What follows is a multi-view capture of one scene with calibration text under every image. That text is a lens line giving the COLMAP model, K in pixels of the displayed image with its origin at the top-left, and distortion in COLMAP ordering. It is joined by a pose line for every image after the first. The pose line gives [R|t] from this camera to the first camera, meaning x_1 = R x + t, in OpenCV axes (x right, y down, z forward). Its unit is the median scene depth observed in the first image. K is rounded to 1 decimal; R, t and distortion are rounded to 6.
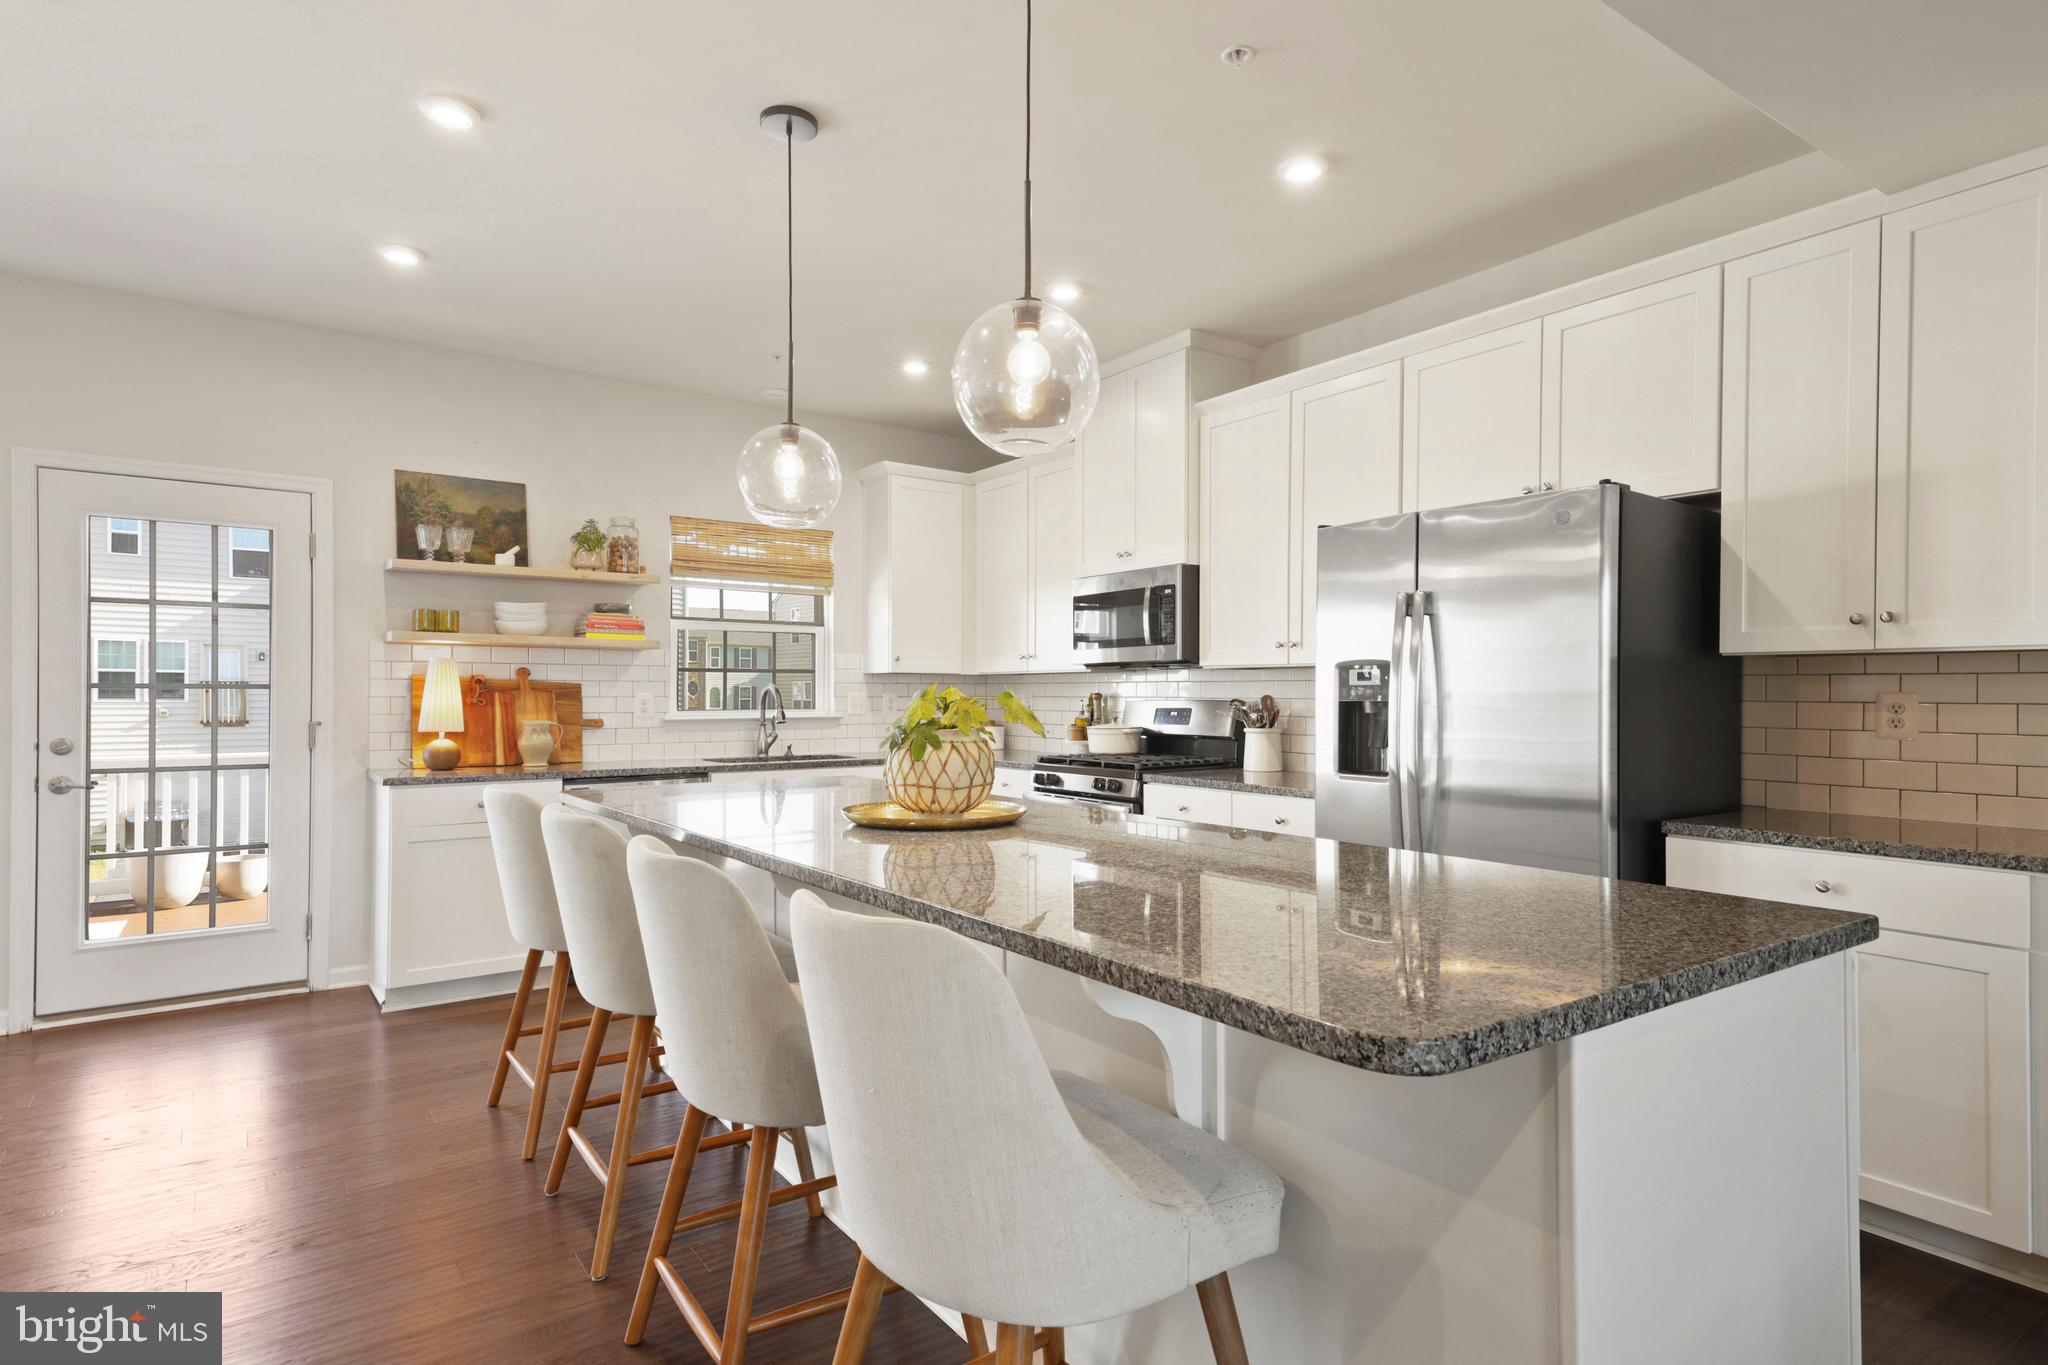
lens RADIAL K [[1083.9, 0, 1027.3], [0, 1083.9, 693.3], [0, 0, 1]] dist [0.058931, 0.000585]
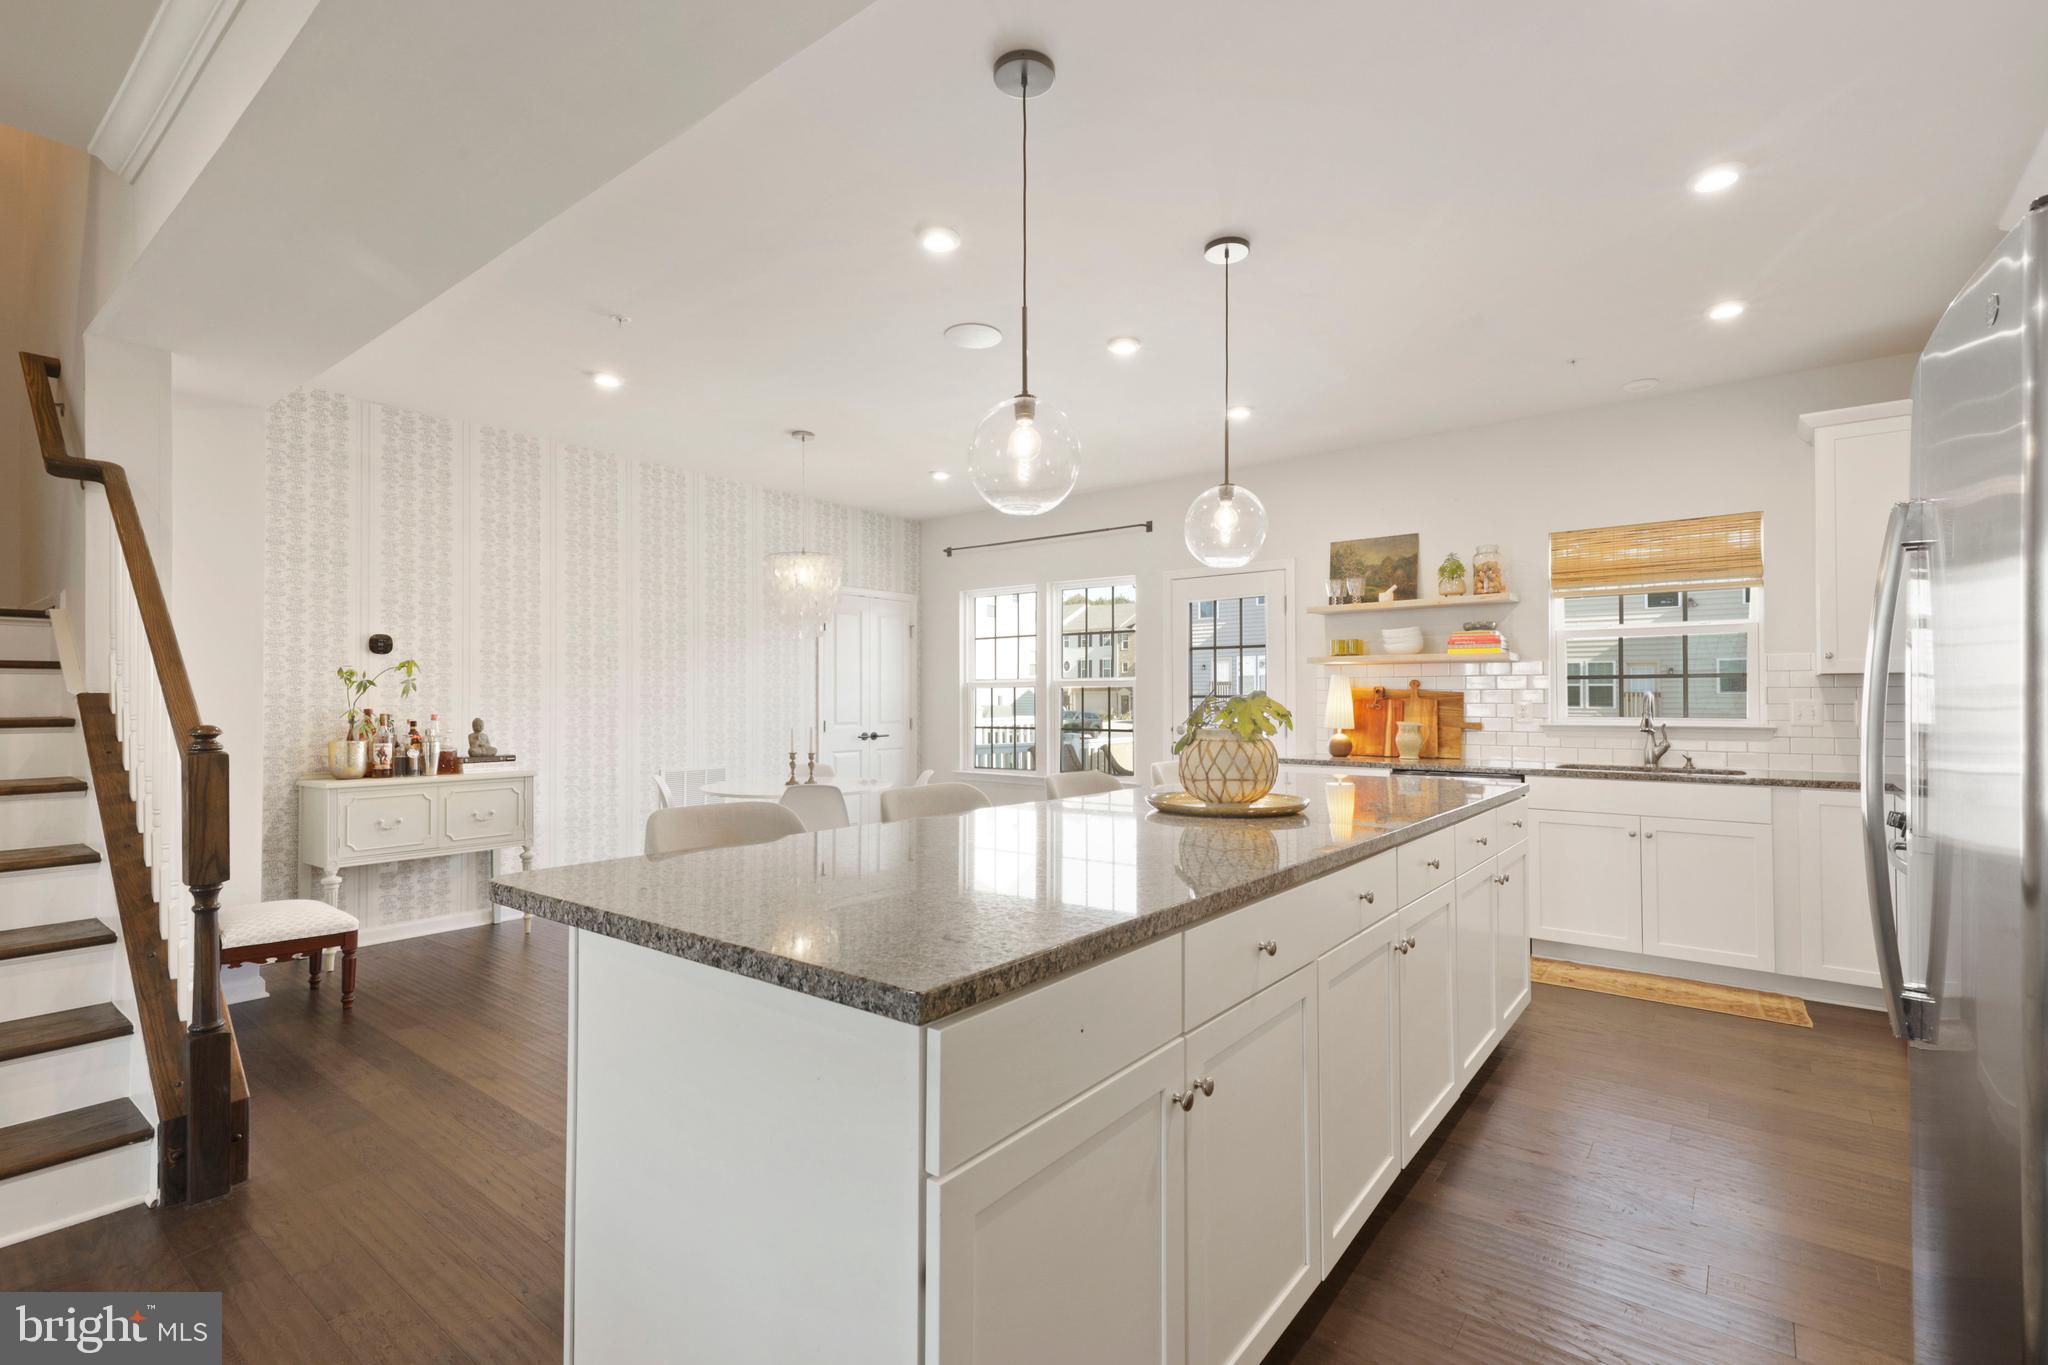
lens RADIAL K [[928.5, 0, 1042.8], [0, 928.5, 680.3], [0, 0, 1]] dist [0.030923, -0.006297]
pose [[0.288423, -0.023994, -0.957202, 0.451116], [0.001368, 0.999695, -0.024647, 0.002760], [0.957502, 0.005799, 0.288368, 0.299216]]
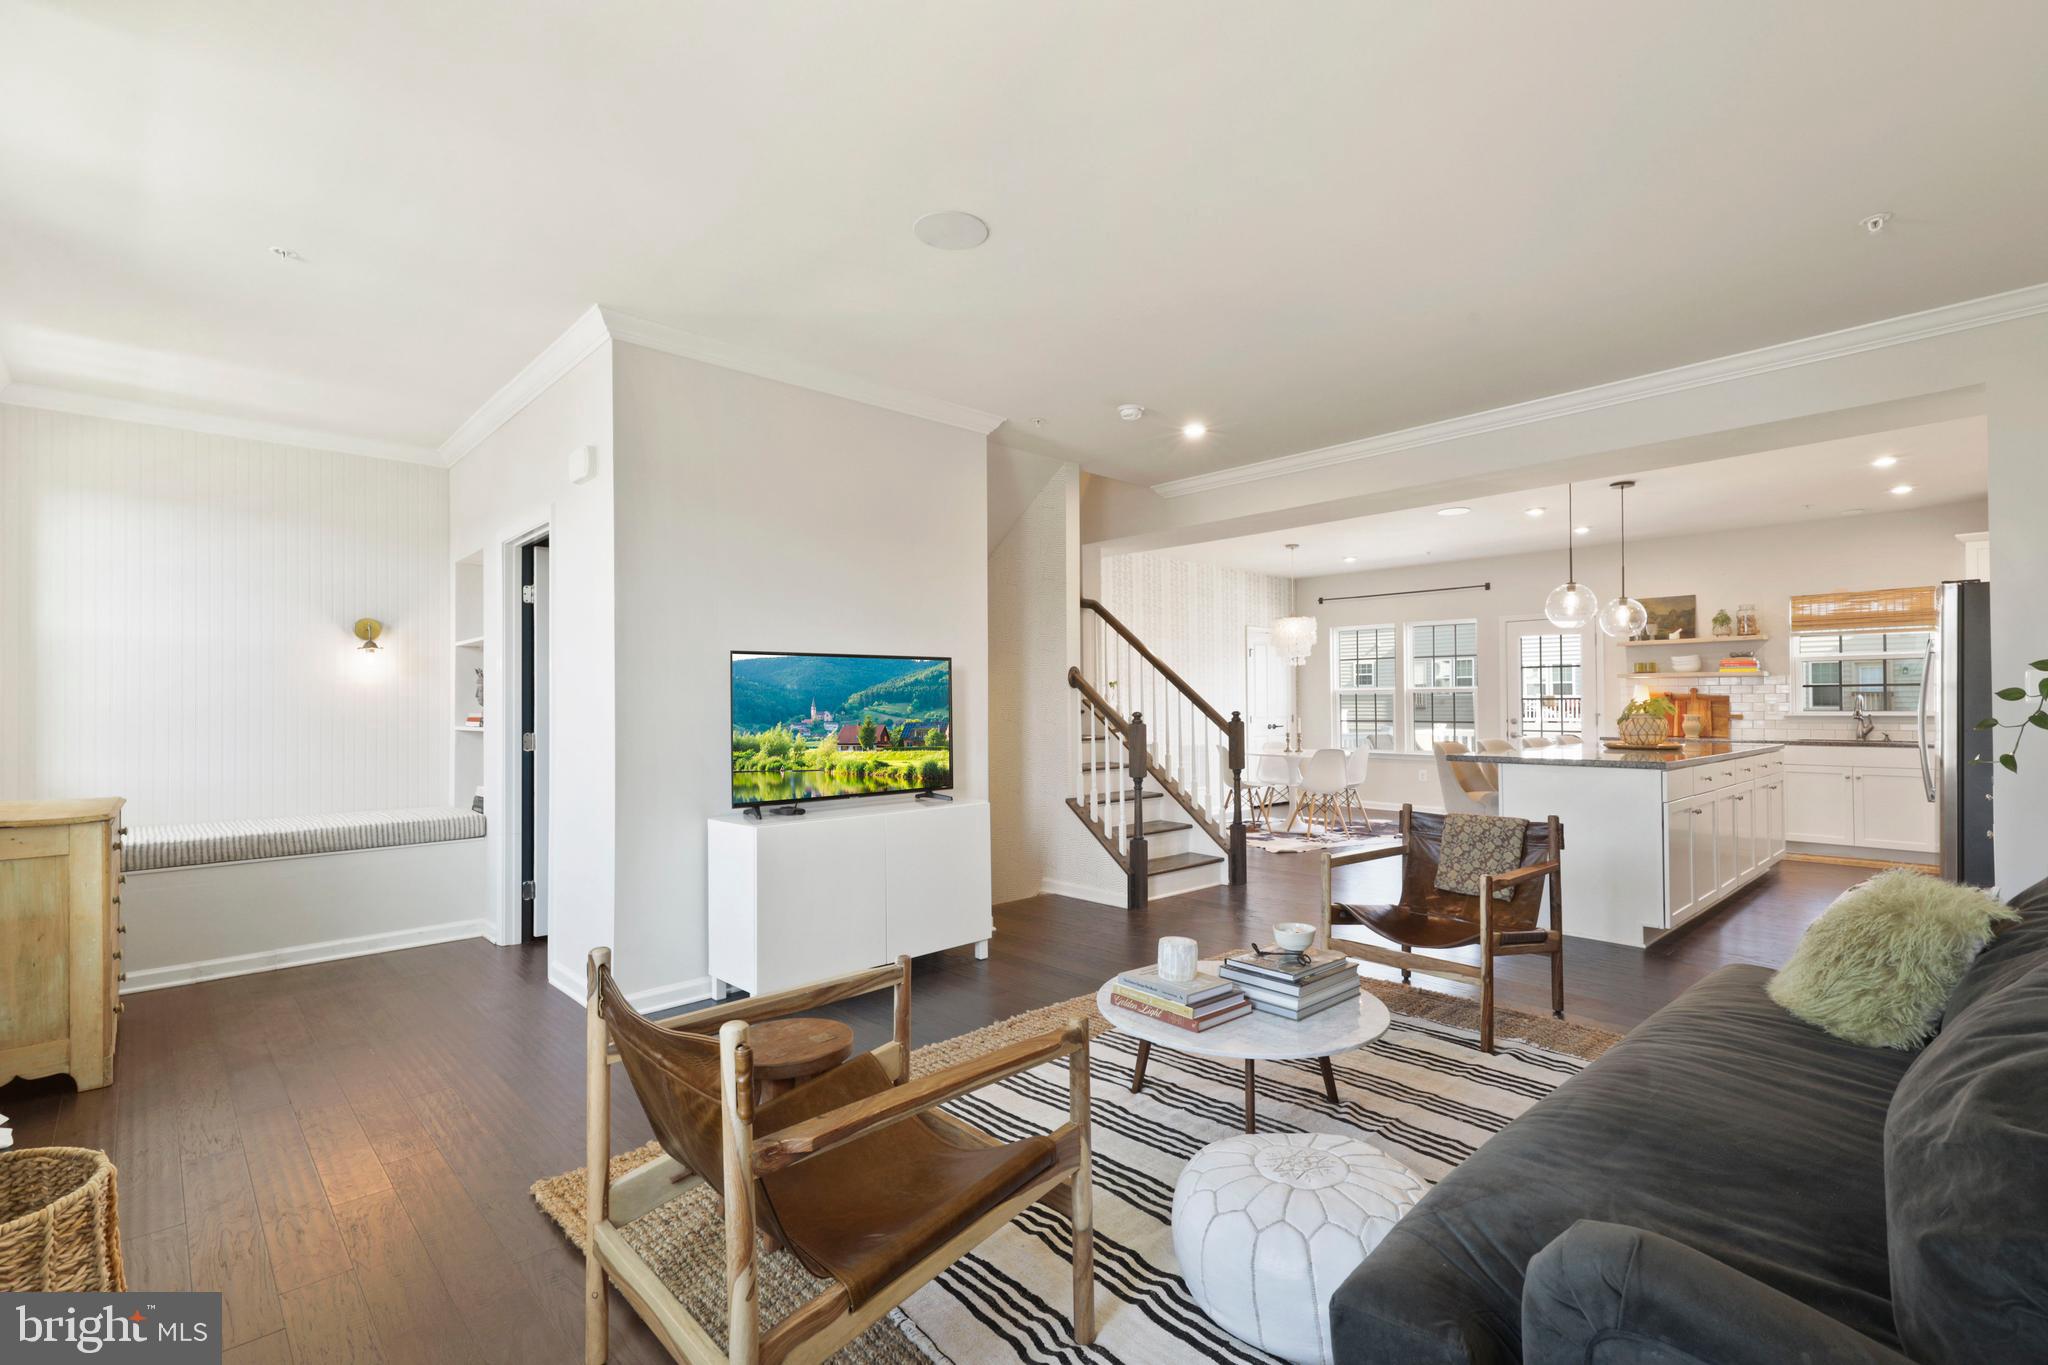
lens RADIAL K [[928.5, 0, 1034.5], [0, 928.5, 688.7], [0, 0, 1]] dist [0.030923, -0.006297]
pose [[0.141277, -0.019281, -0.989782, 1.094737], [0.004019, 0.999813, -0.018903, 0.005546], [0.989962, -0.001307, 0.141328, -0.434623]]
